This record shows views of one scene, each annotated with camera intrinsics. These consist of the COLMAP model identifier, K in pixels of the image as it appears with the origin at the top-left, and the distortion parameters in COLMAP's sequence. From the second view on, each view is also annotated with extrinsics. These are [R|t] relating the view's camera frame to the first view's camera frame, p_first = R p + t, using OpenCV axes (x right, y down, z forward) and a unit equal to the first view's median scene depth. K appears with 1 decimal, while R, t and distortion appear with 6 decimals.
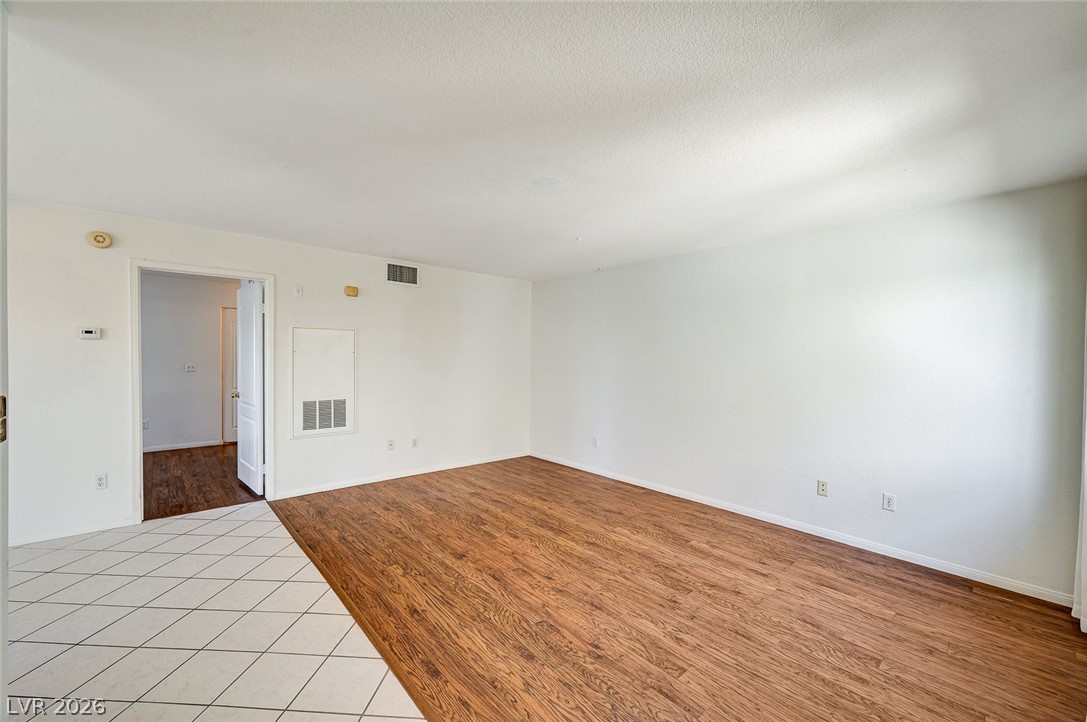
lens RADIAL K [[438.8, 0, 543.5], [0, 438.8, 361.0], [0, 0, 1]] dist [-0.000876, 0.000074]
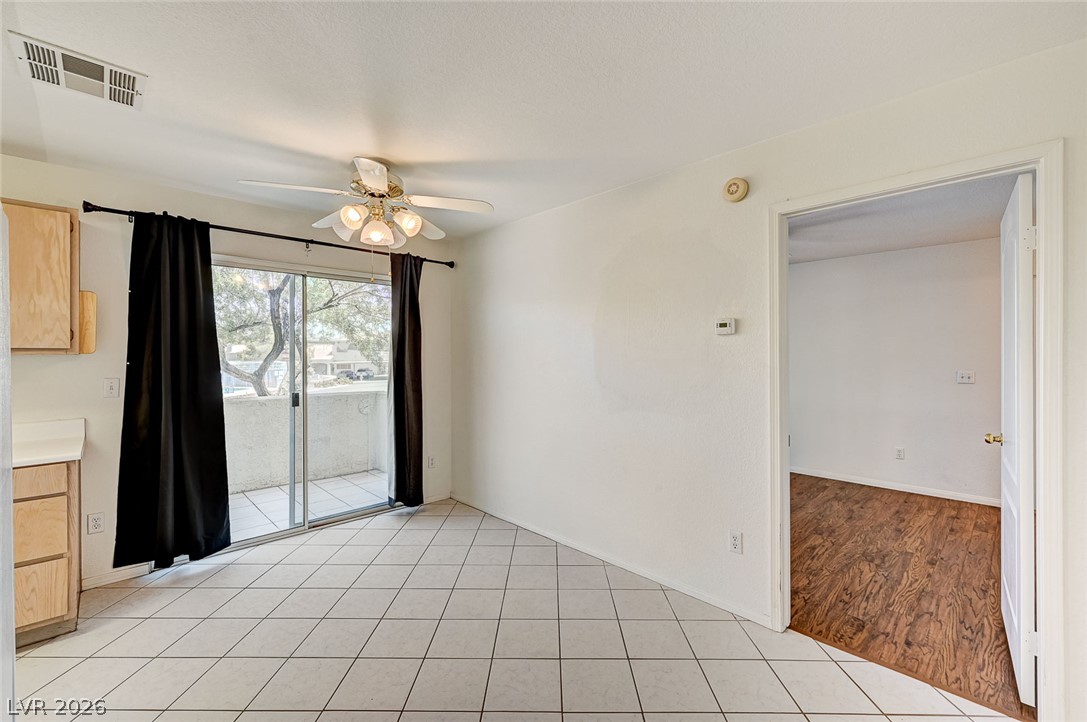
lens RADIAL K [[457.8, 0, 550.6], [0, 457.8, 357.5], [0, 0, 1]] dist [0.000930, -0.000017]
pose [[0.055958, -0.009194, -0.998391, -0.308265], [-0.009526, 0.999907, -0.009742, -0.003571], [0.998388, 0.010056, 0.055866, 0.666864]]
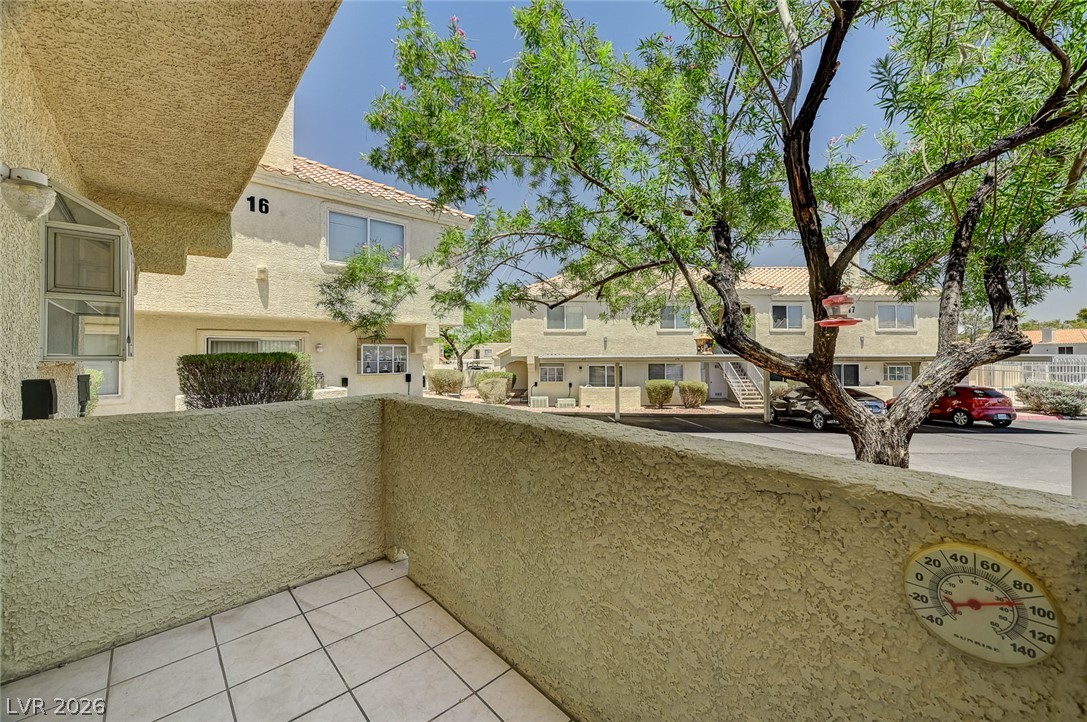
lens RADIAL K [[435.8, 0, 552.3], [0, 435.8, 342.2], [0, 0, 1]] dist [0.001671, 0.000220]
pose [[-0.999583, -0.011342, -0.026537, -1.710723], [-0.010926, 0.999816, -0.015786, 0.039400], [0.026711, -0.015489, -0.999523, 0.328653]]
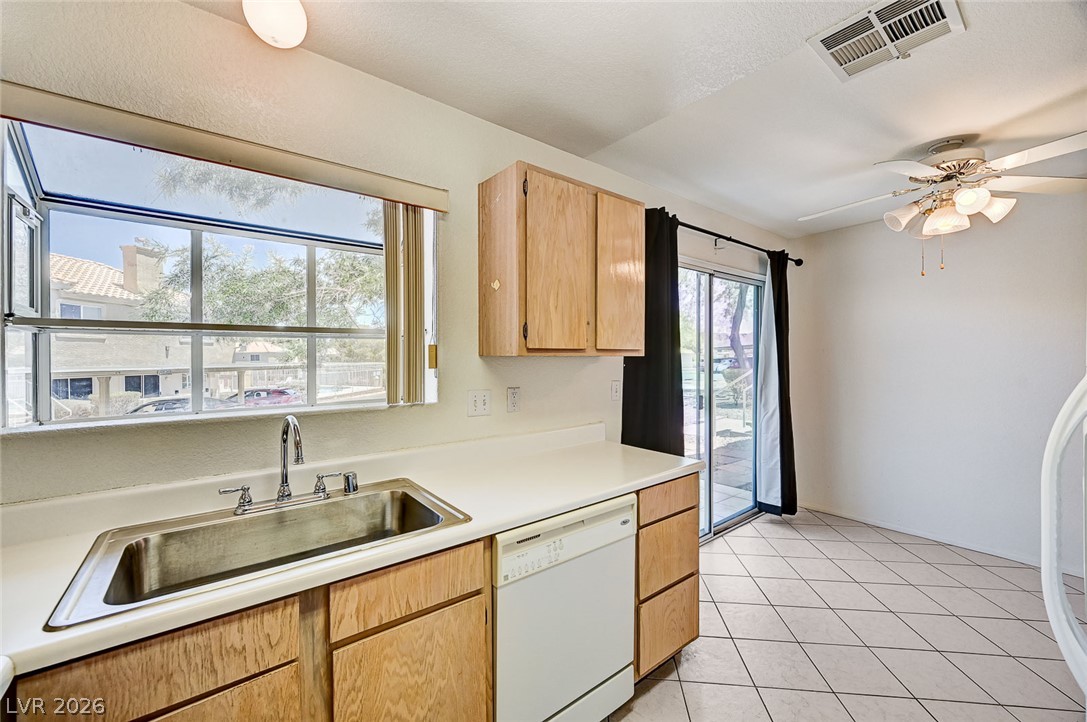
lens RADIAL K [[430.4, 0, 547.3], [0, 430.4, 362.0], [0, 0, 1]] dist [-0.001413, -0.000031]
pose [[-0.047914, -0.001582, -0.998850, -0.419098], [-0.007595, 0.999970, -0.001219, 0.002633], [0.998823, 0.007527, -0.047925, -0.141179]]
